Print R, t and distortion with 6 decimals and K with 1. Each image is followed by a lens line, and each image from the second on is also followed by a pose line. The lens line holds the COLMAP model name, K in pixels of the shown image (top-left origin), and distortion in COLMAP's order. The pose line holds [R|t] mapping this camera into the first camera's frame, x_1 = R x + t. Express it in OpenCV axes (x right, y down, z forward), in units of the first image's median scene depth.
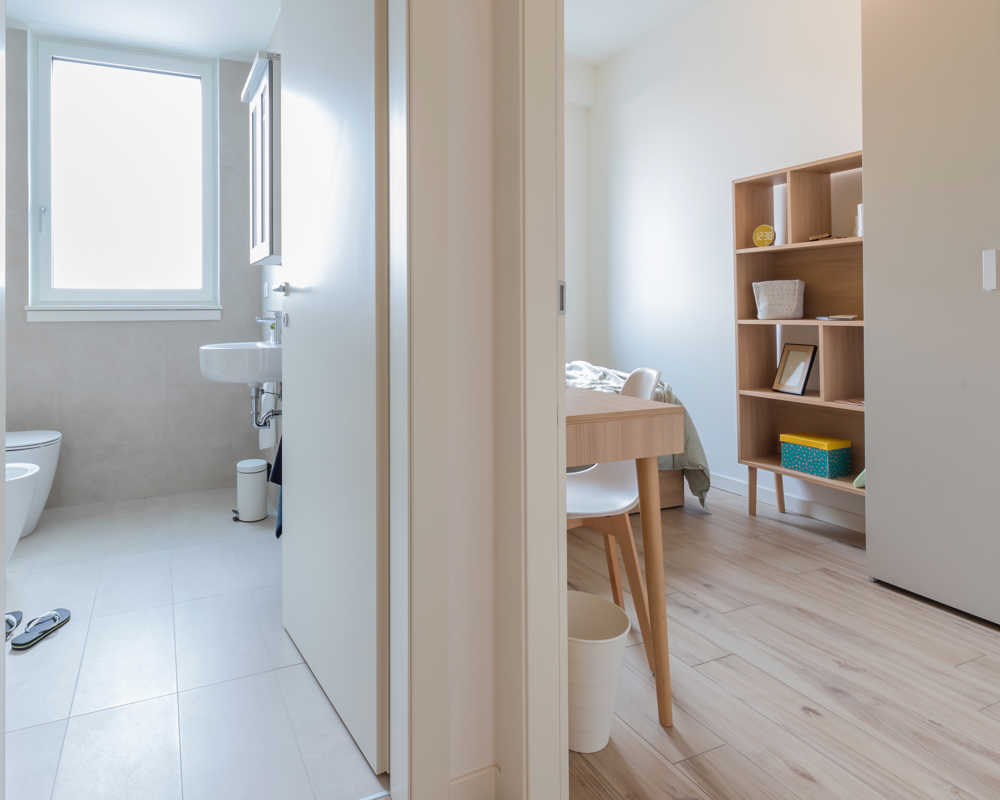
lens RADIAL K [[576.6, 0, 385.0], [0, 576.6, 305.7], [0, 0, 1]] dist [-0.008832, 0.003811]
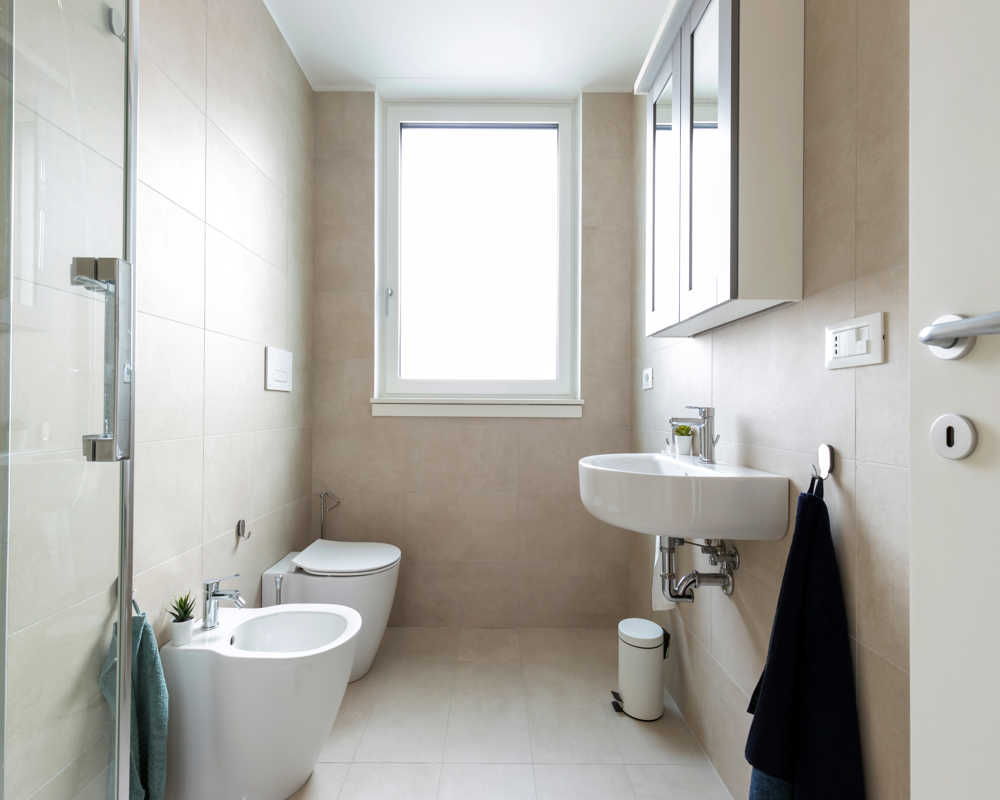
lens RADIAL K [[458.3, 0, 498.6], [0, 458.3, 402.3], [0, 0, 1]] dist [0.007080, -0.002421]
pose [[0.935019, 0.008607, -0.354493, -0.198223], [-0.009746, 0.999951, -0.001428, 0.006662], [0.354464, 0.004790, 0.935057, 0.428799]]
